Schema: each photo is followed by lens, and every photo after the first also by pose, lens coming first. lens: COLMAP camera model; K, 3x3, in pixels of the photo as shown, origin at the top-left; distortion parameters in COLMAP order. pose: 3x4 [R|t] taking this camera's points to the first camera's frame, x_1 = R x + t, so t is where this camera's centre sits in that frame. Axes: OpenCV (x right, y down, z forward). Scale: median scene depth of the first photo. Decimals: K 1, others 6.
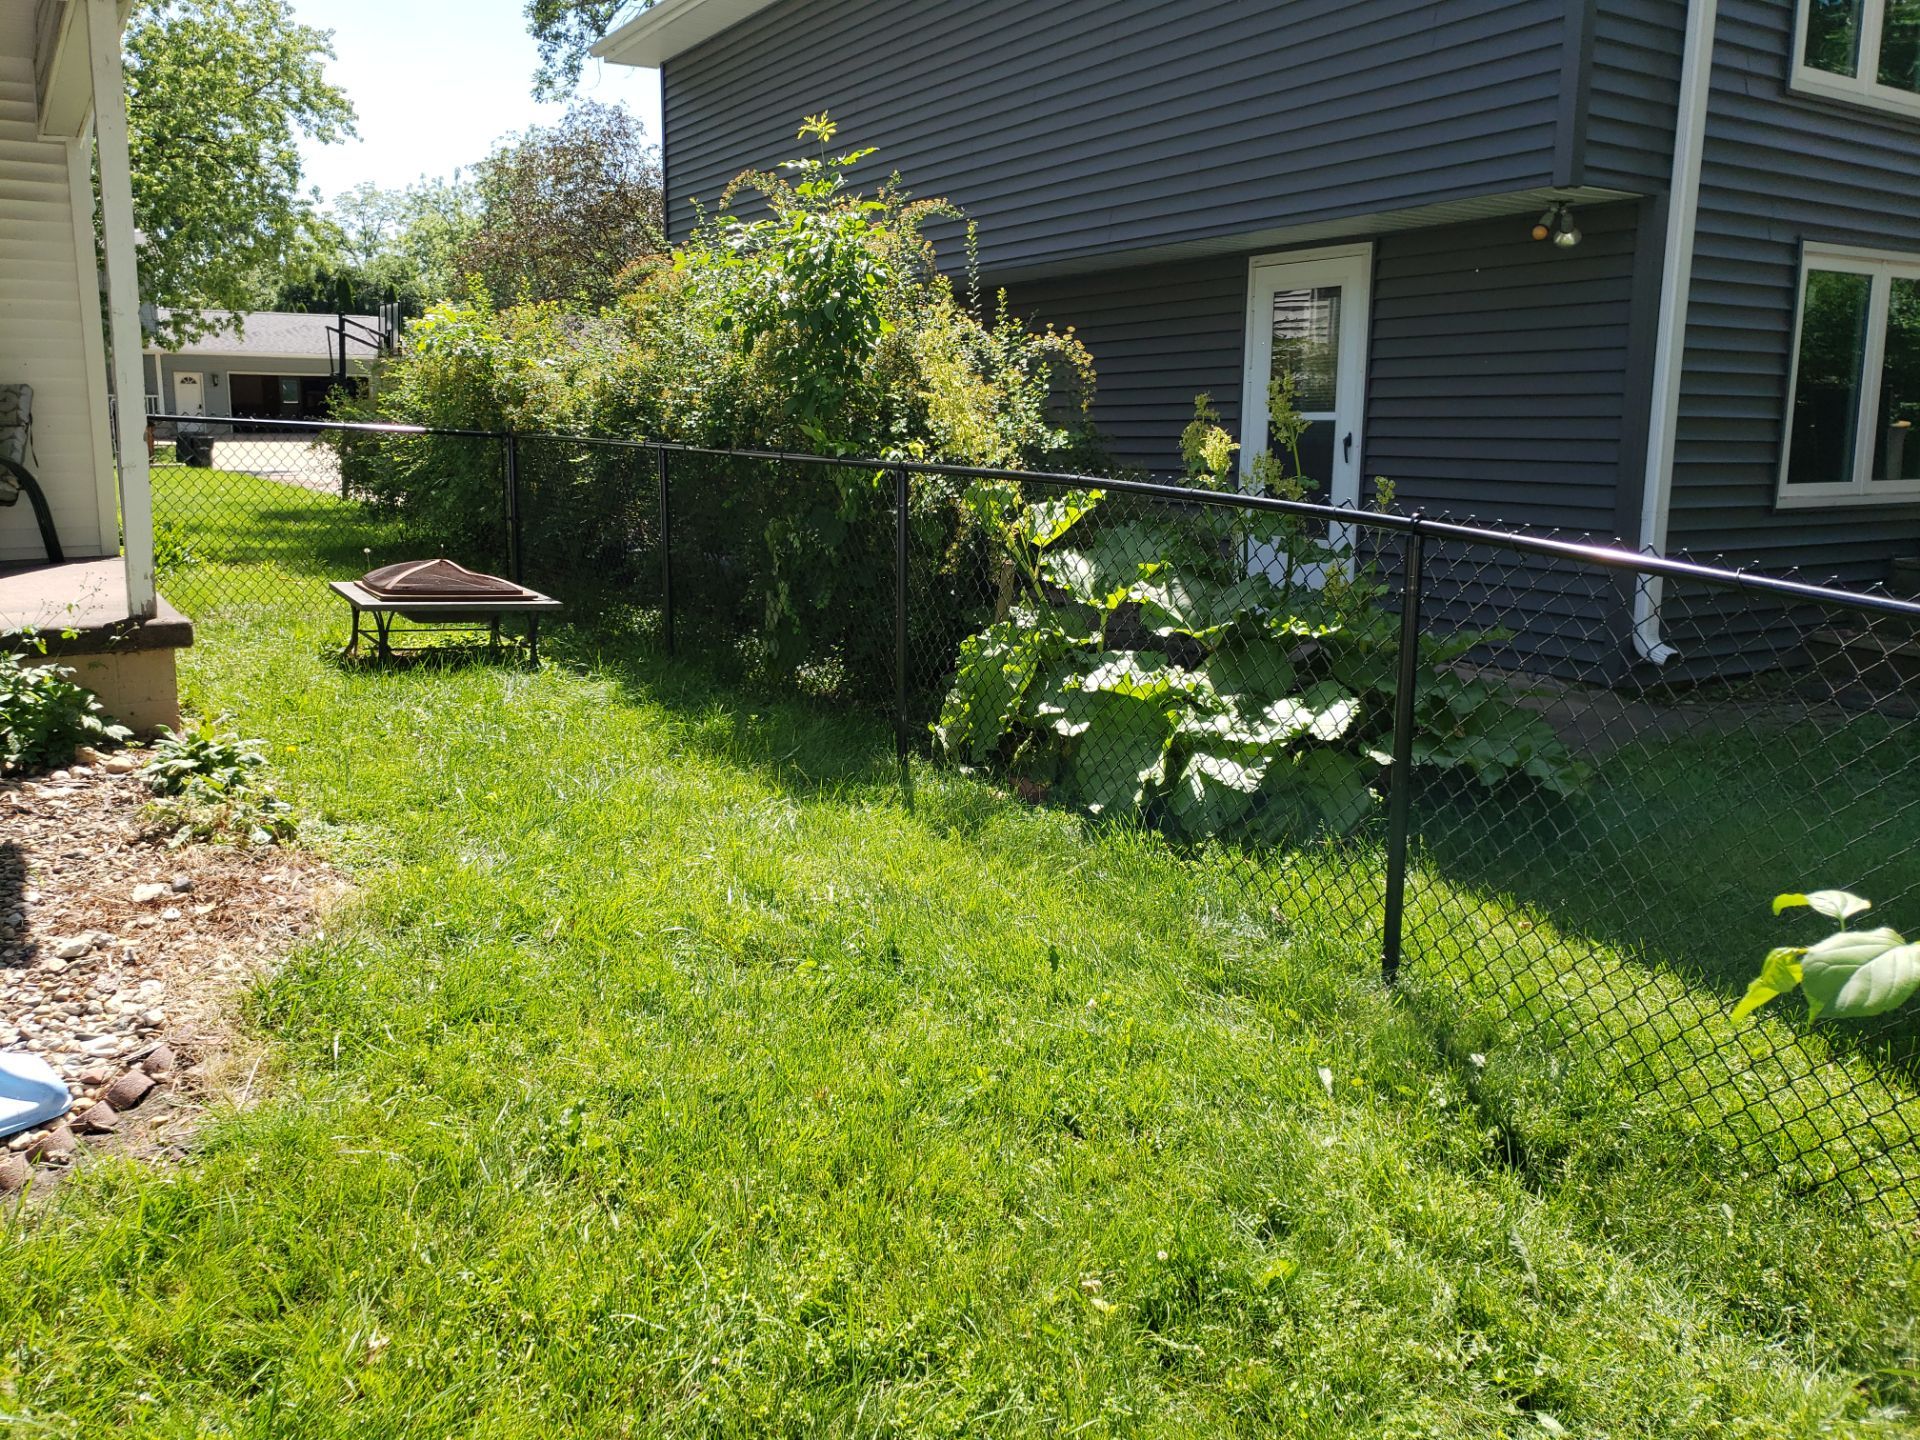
lens RADIAL K [[1498.4, 0, 963.0], [0, 1498.4, 703.3], [0, 0, 1]] dist [0.008914, -0.001792]
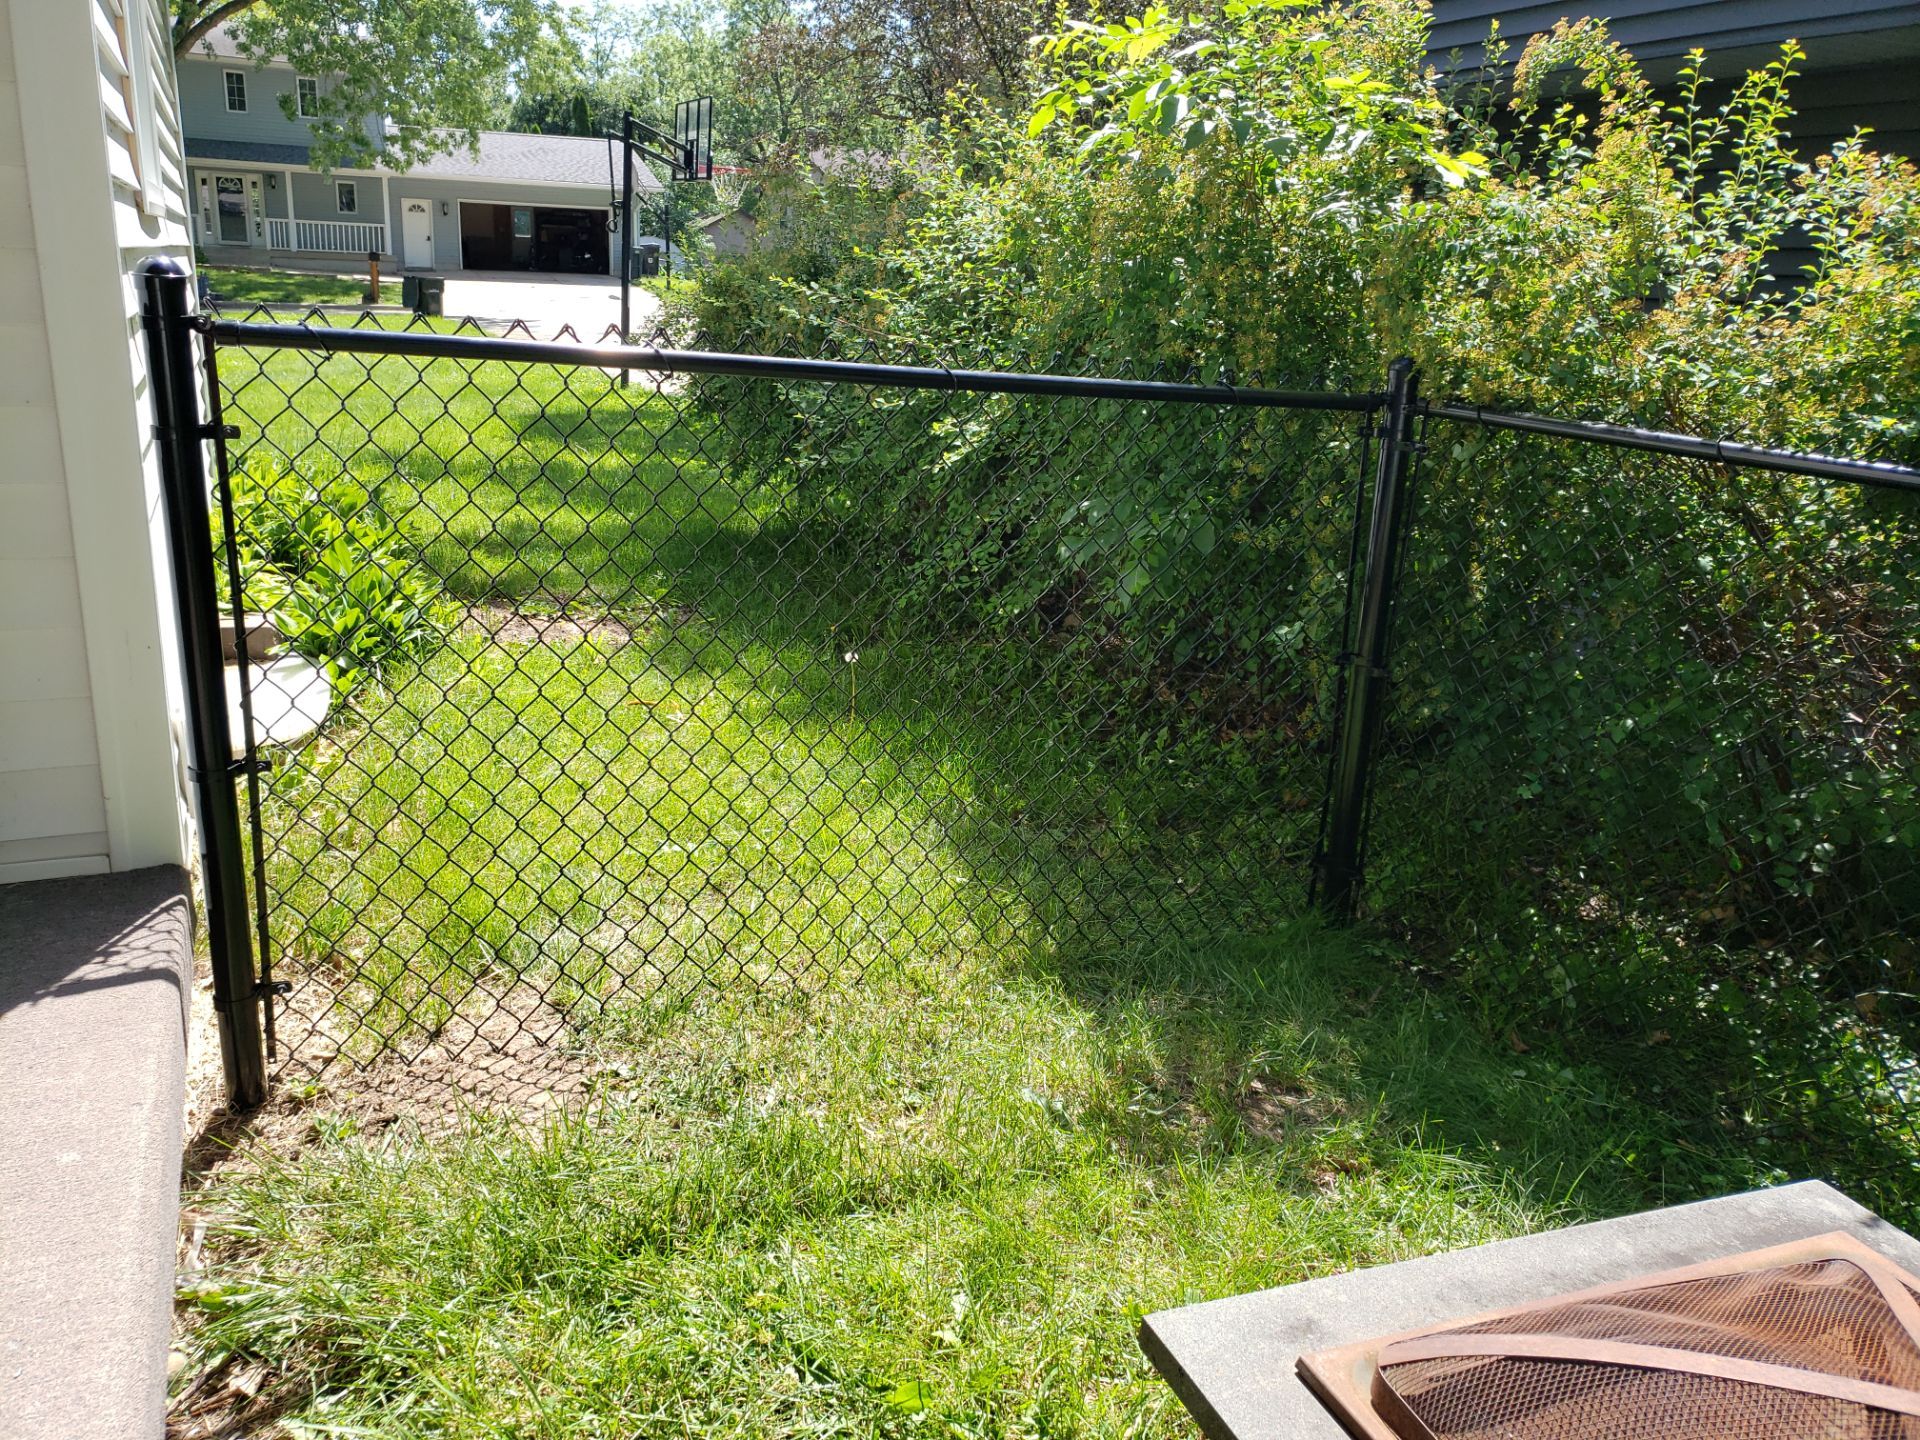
lens RADIAL K [[1498.4, 0, 957.5], [0, 1498.4, 721.1], [0, 0, 1]] dist [0.008914, -0.001792]
pose [[0.990144, 0.070223, -0.121173, -0.082057], [-0.057184, 0.992514, 0.107915, -0.032705], [0.127844, -0.099922, 0.986748, 0.157397]]
